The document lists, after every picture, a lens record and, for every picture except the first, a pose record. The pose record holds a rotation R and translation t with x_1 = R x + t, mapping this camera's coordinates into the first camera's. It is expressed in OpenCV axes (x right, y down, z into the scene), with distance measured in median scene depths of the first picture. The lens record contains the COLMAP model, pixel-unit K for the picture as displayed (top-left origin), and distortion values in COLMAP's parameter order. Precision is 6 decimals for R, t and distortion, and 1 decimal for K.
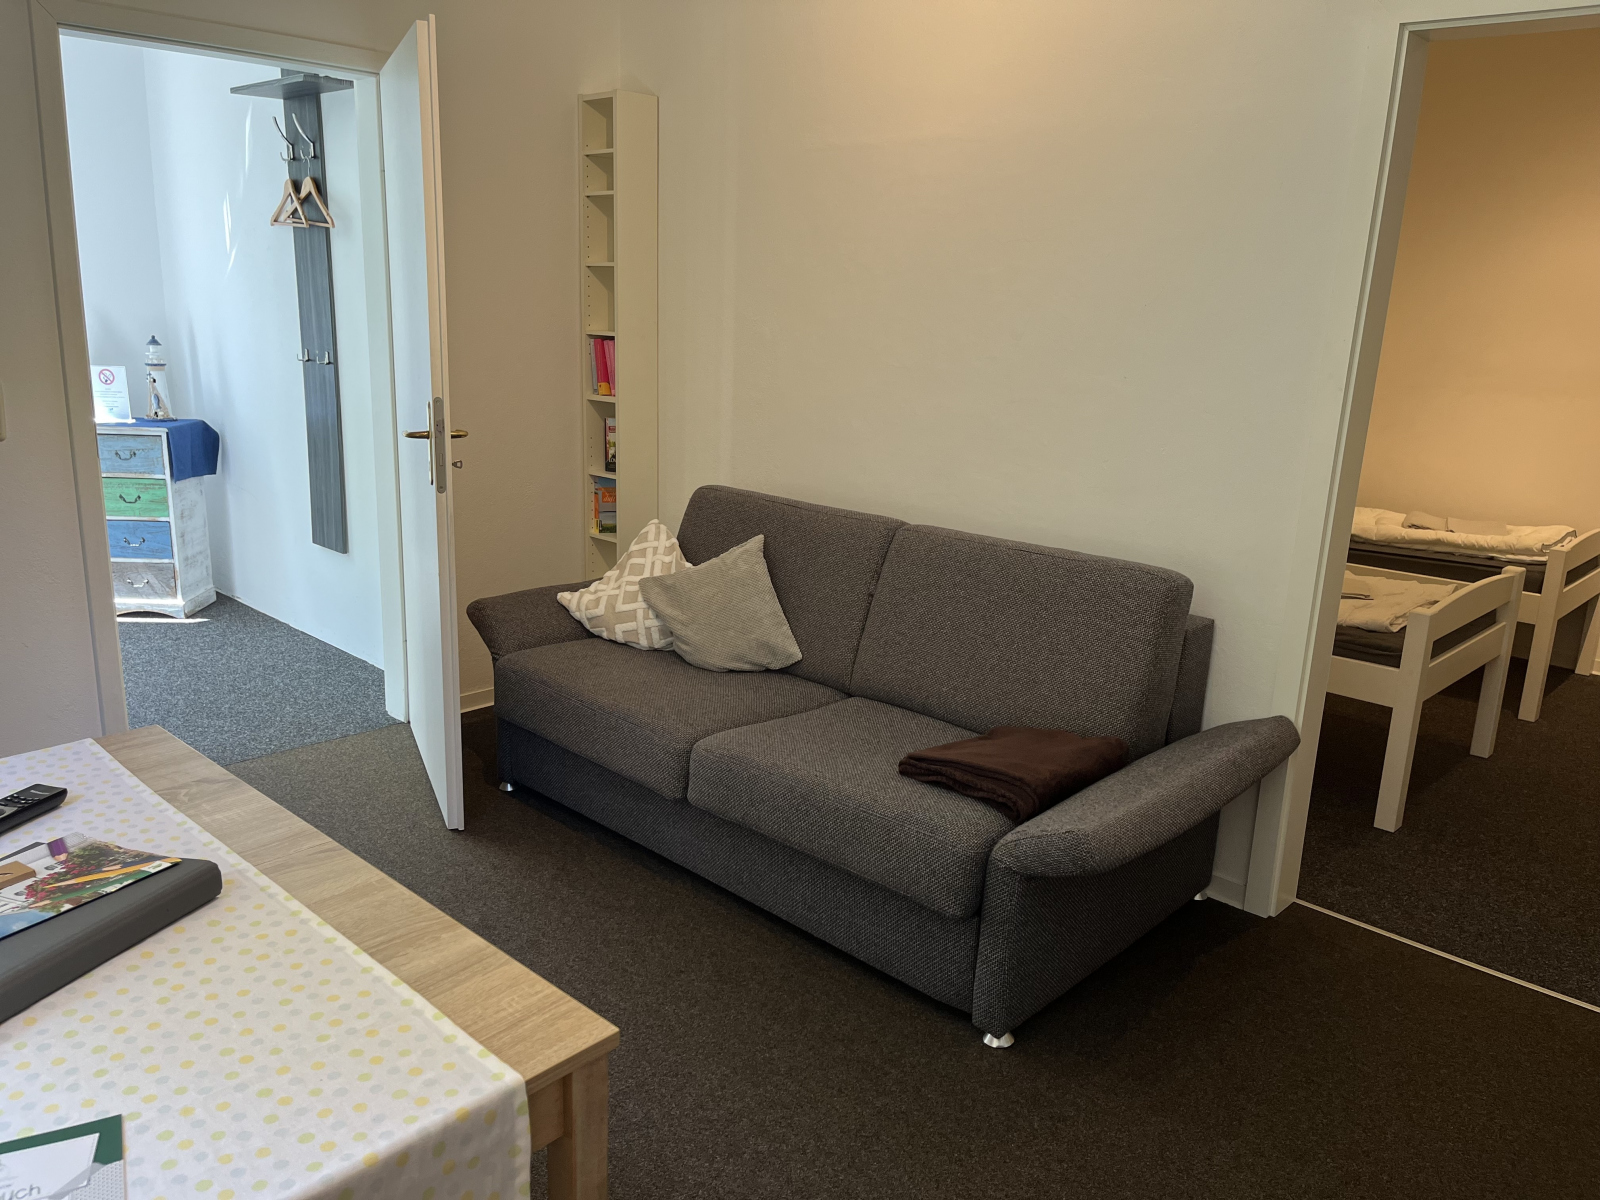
lens RADIAL K [[1220.3, 0, 799.2], [0, 1220.3, 597.7], [0, 0, 1]] dist [0.060608, -0.041422]
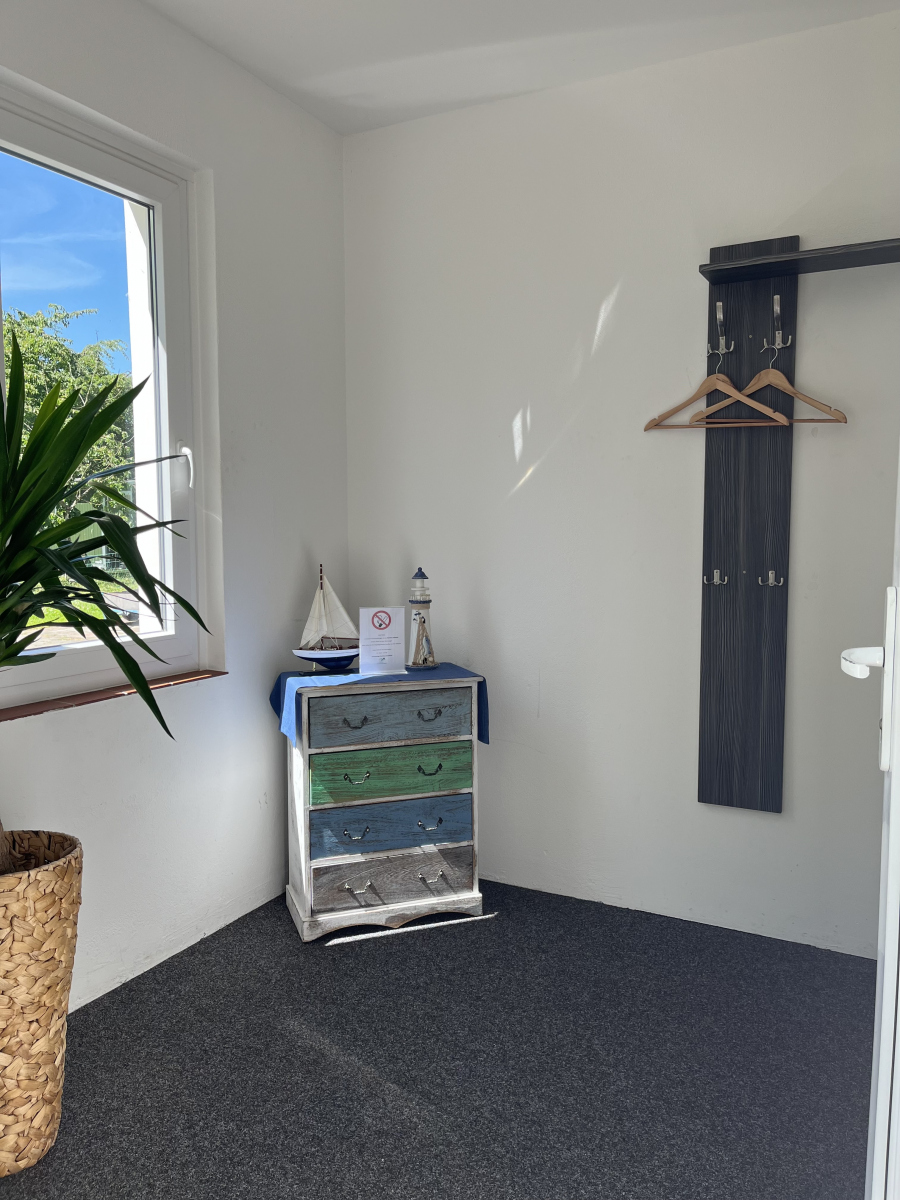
lens RADIAL K [[915.2, 0, 451.2], [0, 915.2, 601.9], [0, 0, 1]] dist [0.060608, -0.041422]
pose [[0.962964, -0.060019, 0.262866, -0.672340], [0.102121, 0.983466, -0.149555, -0.095928], [-0.249543, 0.170860, 0.953171, 0.416896]]
